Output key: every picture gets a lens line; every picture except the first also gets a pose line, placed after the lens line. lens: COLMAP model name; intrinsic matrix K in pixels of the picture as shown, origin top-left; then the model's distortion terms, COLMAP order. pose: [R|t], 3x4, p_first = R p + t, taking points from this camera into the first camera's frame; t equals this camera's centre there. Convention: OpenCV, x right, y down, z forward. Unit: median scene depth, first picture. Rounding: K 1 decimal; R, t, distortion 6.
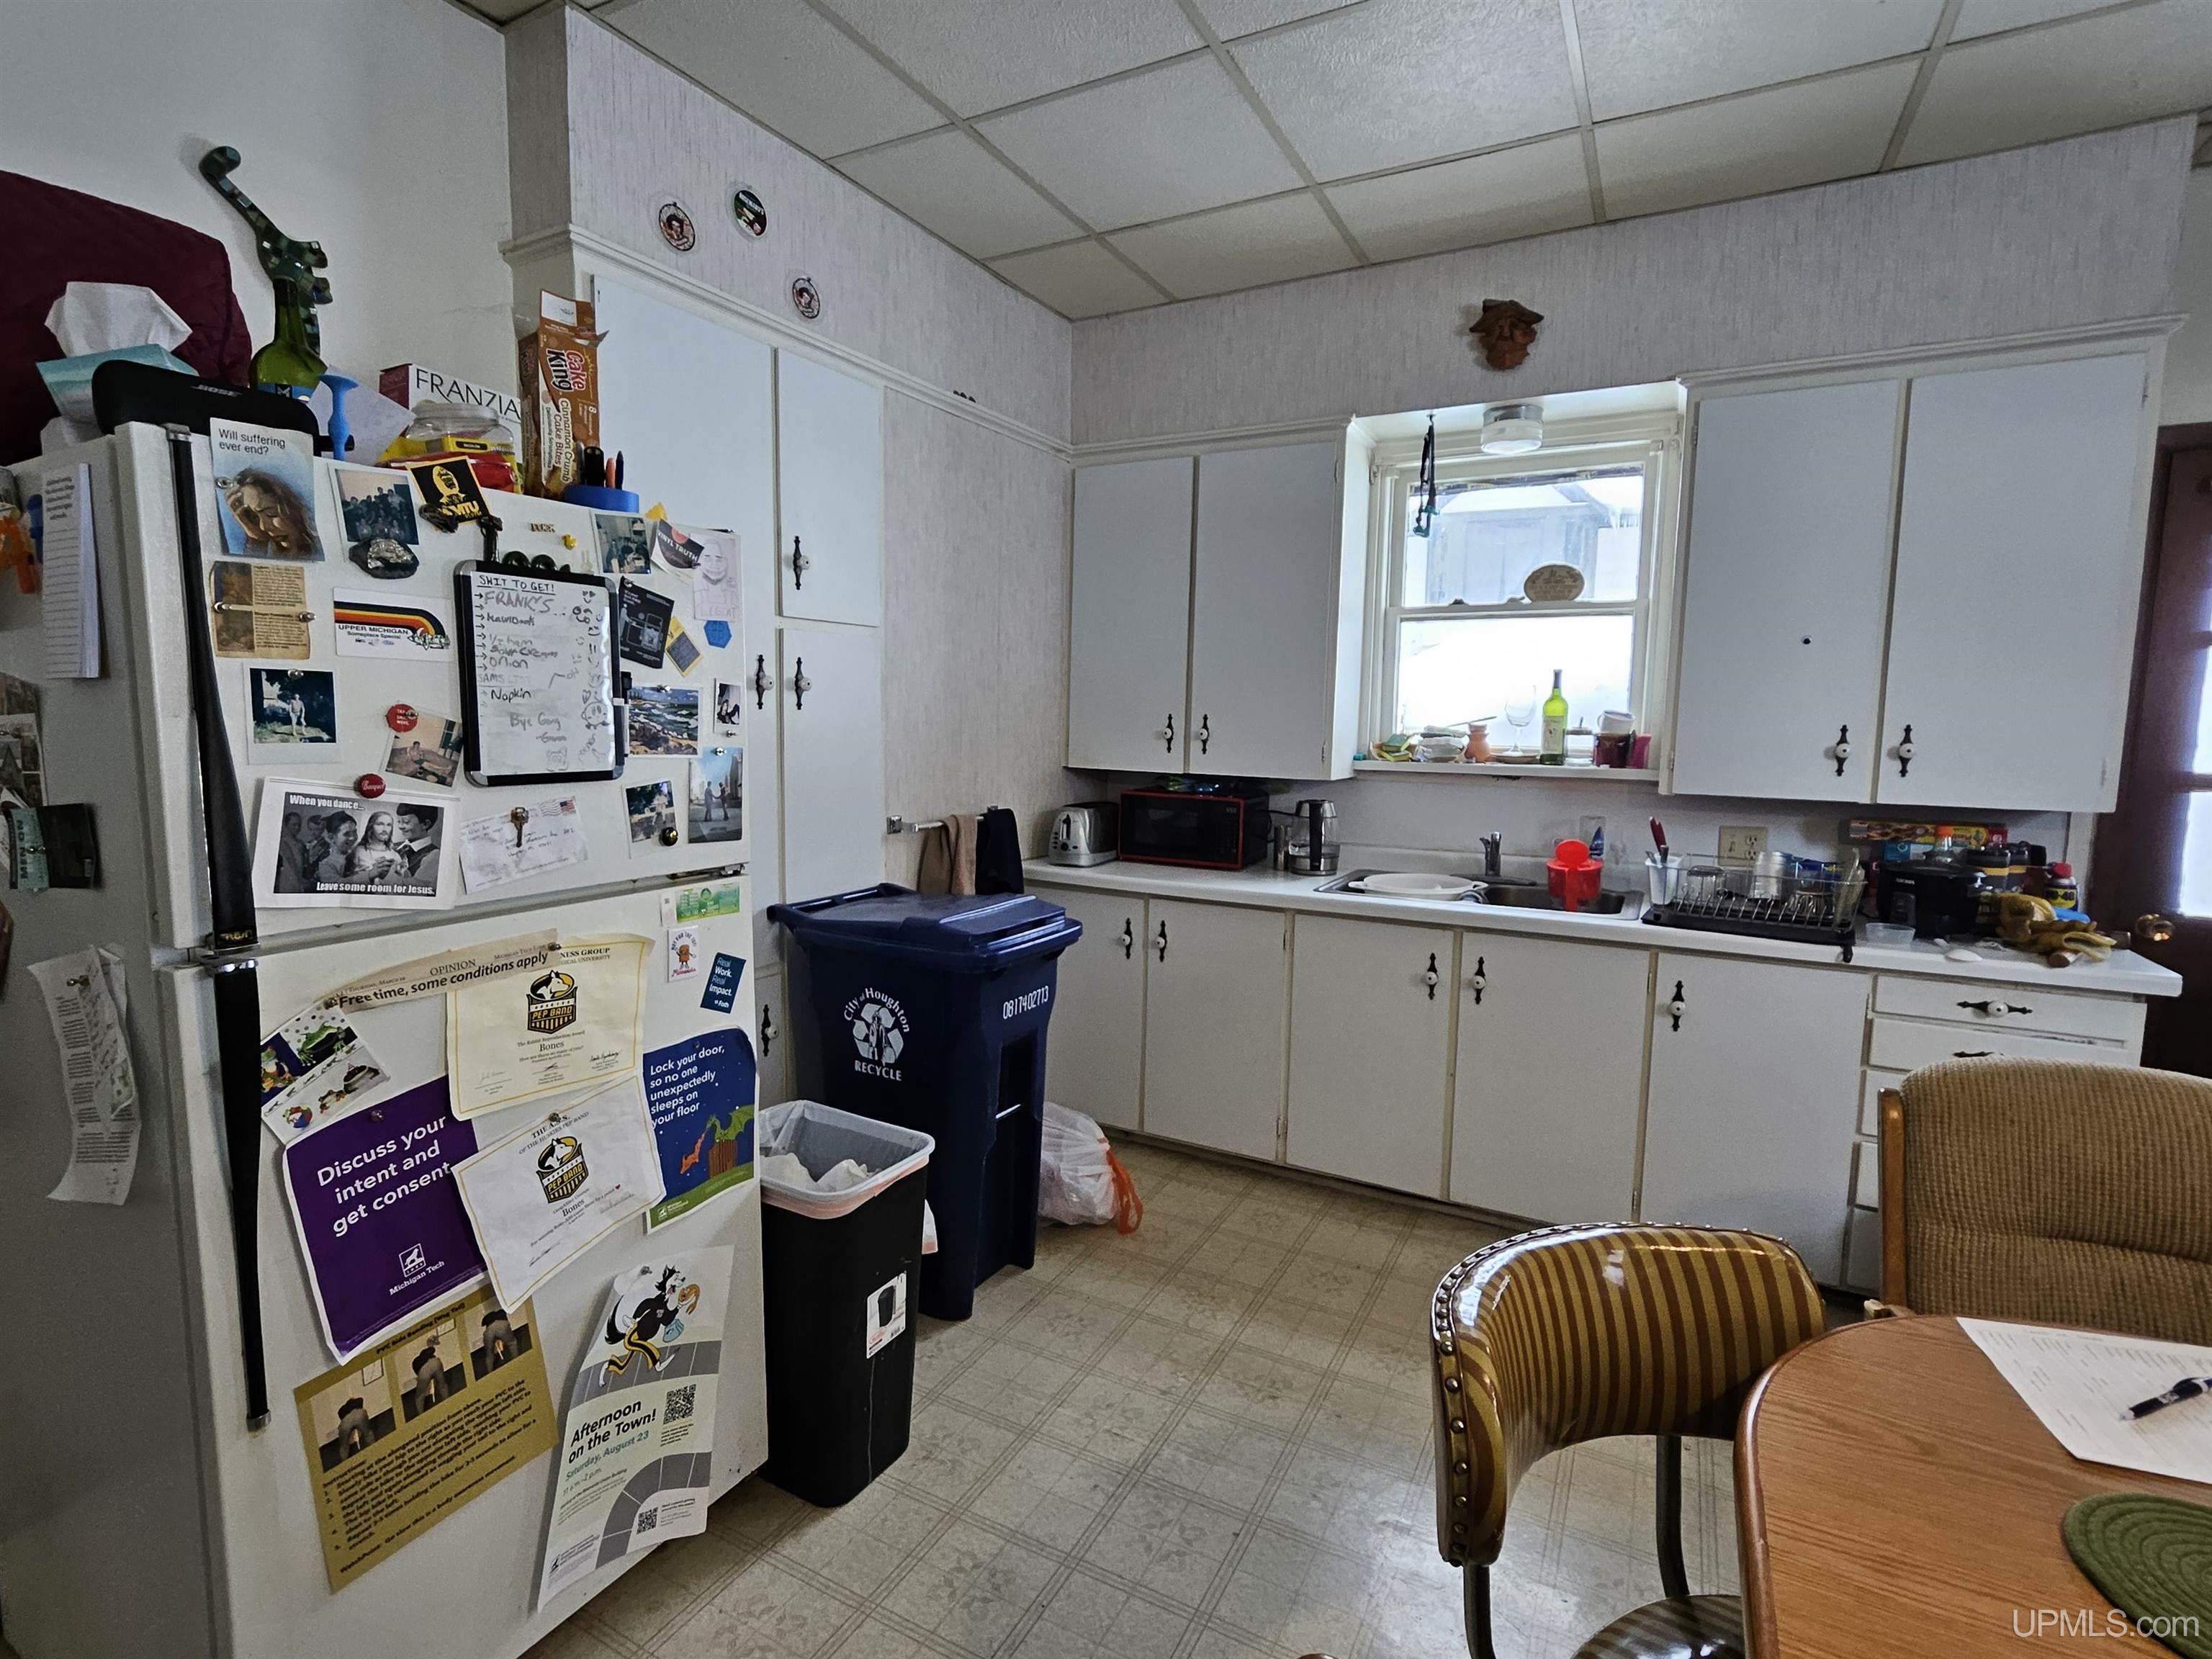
lens RADIAL K [[1053.7, 0, 1109.0], [0, 1053.7, 823.9], [0, 0, 1]] dist [-0.000953, -0.001619]
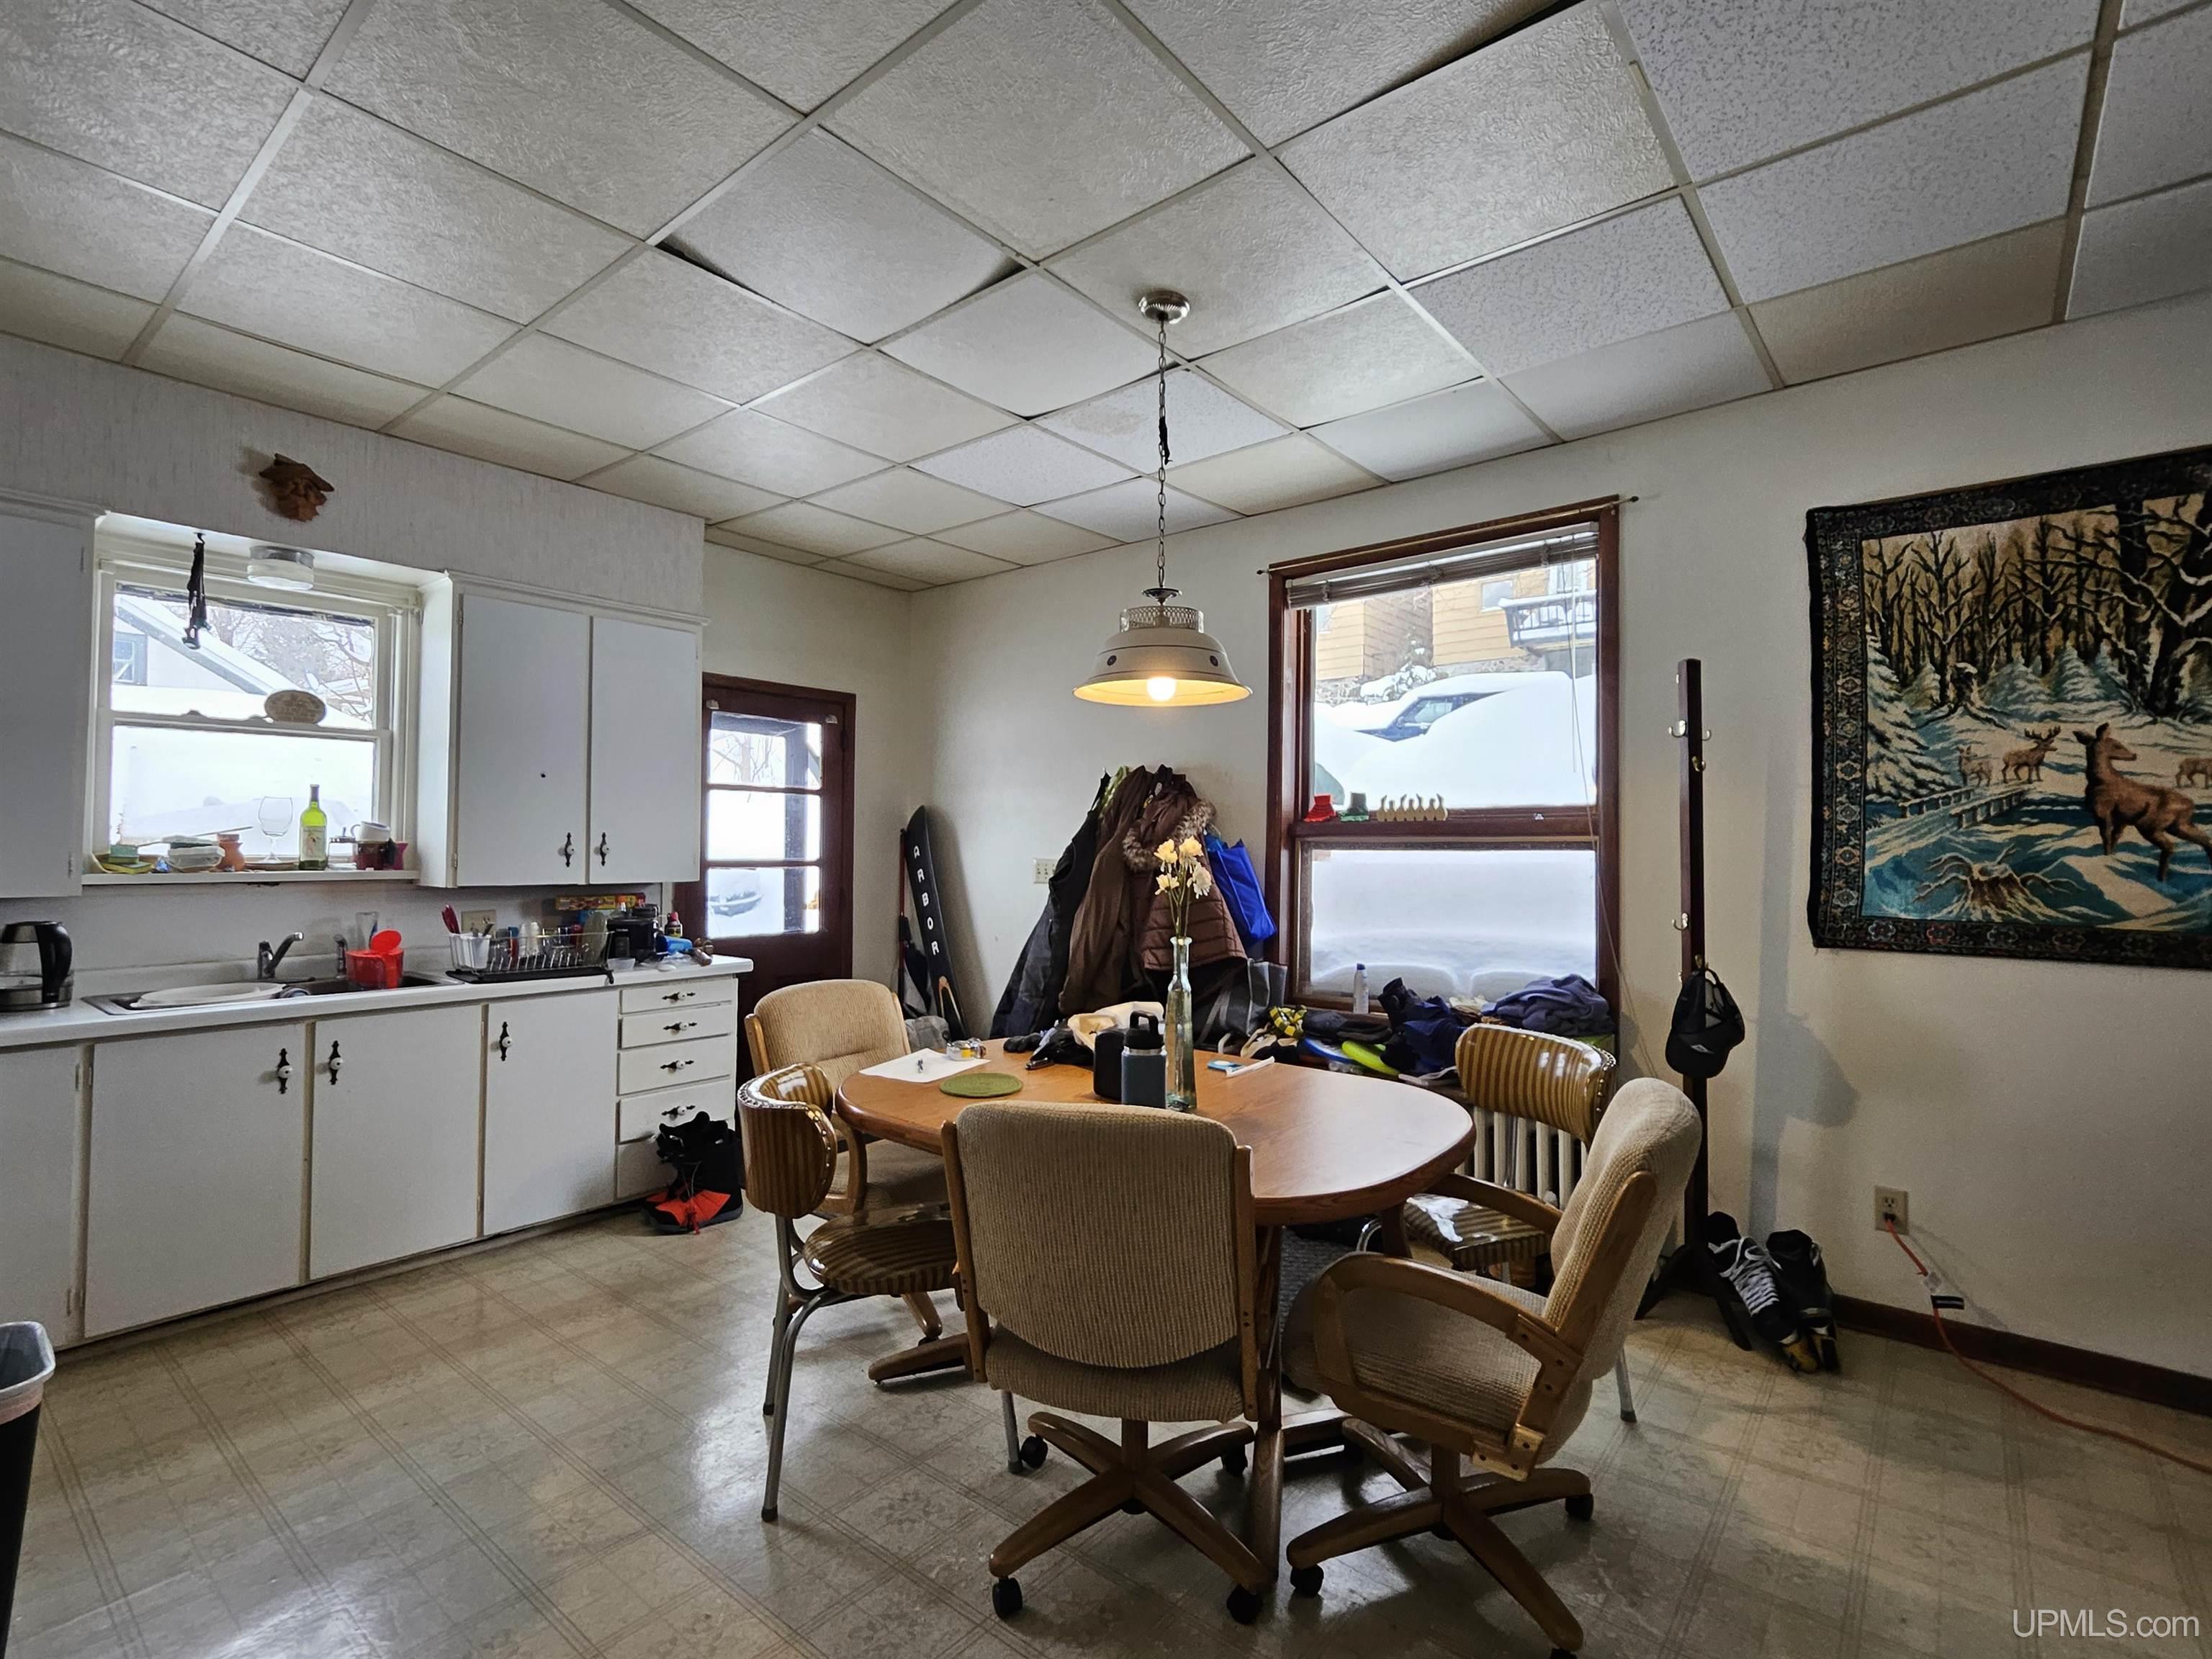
lens RADIAL K [[1053.7, 0, 1109.0], [0, 1053.7, 823.9], [0, 0, 1]] dist [-0.000953, -0.001619]
pose [[0.189872, 0.008990, 0.981768, -0.550135], [0.099379, 0.994646, -0.028328, 0.010729], [-0.976766, 0.102946, 0.187962, -0.028284]]
